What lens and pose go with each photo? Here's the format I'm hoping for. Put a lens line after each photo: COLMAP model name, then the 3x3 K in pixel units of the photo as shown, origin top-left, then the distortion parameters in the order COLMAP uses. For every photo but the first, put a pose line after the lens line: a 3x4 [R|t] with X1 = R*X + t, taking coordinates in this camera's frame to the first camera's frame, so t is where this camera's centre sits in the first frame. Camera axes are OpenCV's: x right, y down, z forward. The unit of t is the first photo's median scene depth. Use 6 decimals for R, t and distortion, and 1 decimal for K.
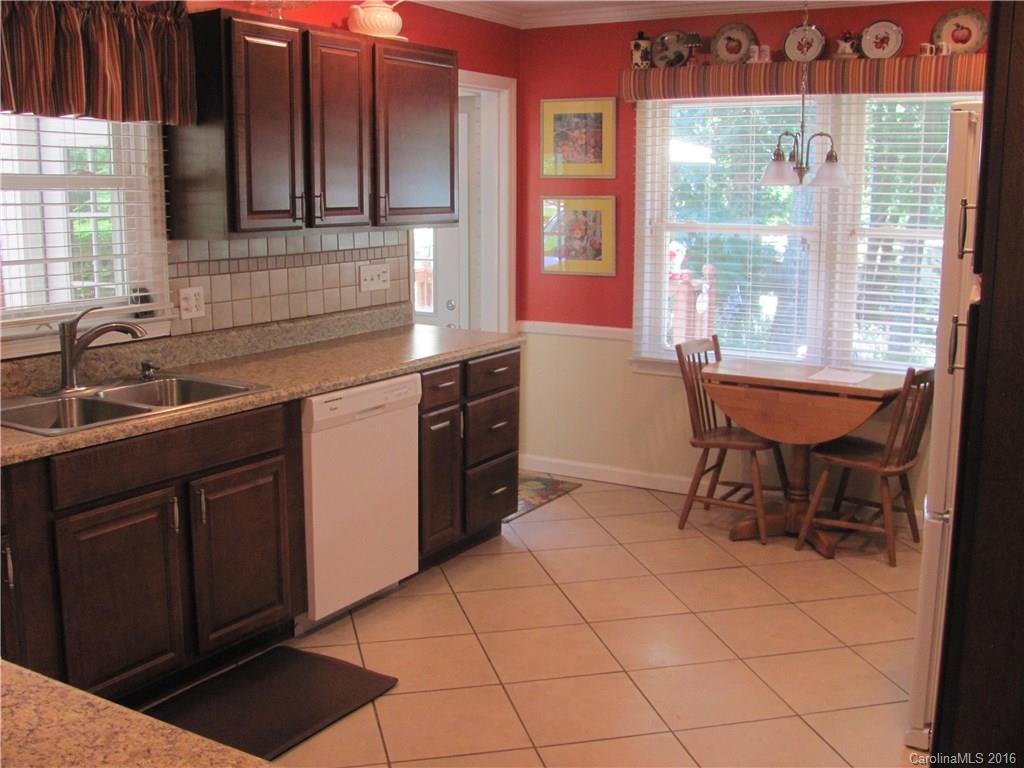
lens RADIAL K [[1069.8, 0, 513.6], [0, 1069.8, 385.9], [0, 0, 1]] dist [-0.104595, 0.000000]
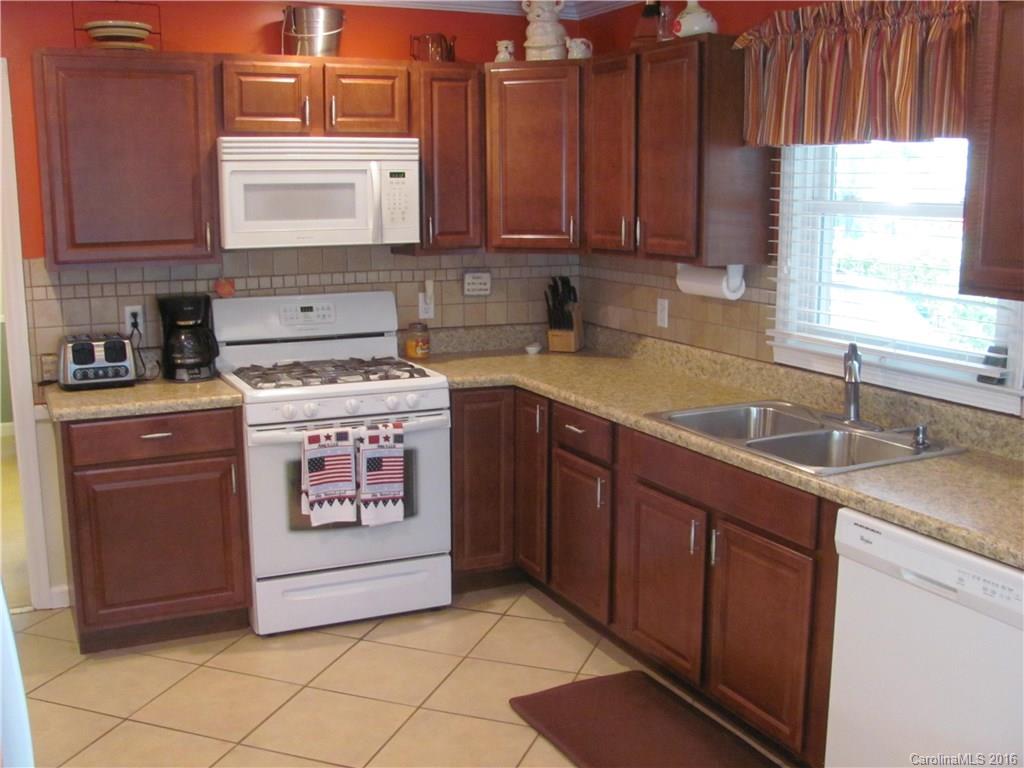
lens RADIAL K [[1069.8, 0, 513.0], [0, 1069.8, 384.1], [0, 0, 1]] dist [-0.104595, 0.000000]
pose [[-0.502704, 0.151503, -0.851079, 0.522021], [-0.164976, 0.949614, 0.266489, -0.221381], [0.848570, 0.274373, -0.452381, 1.073552]]
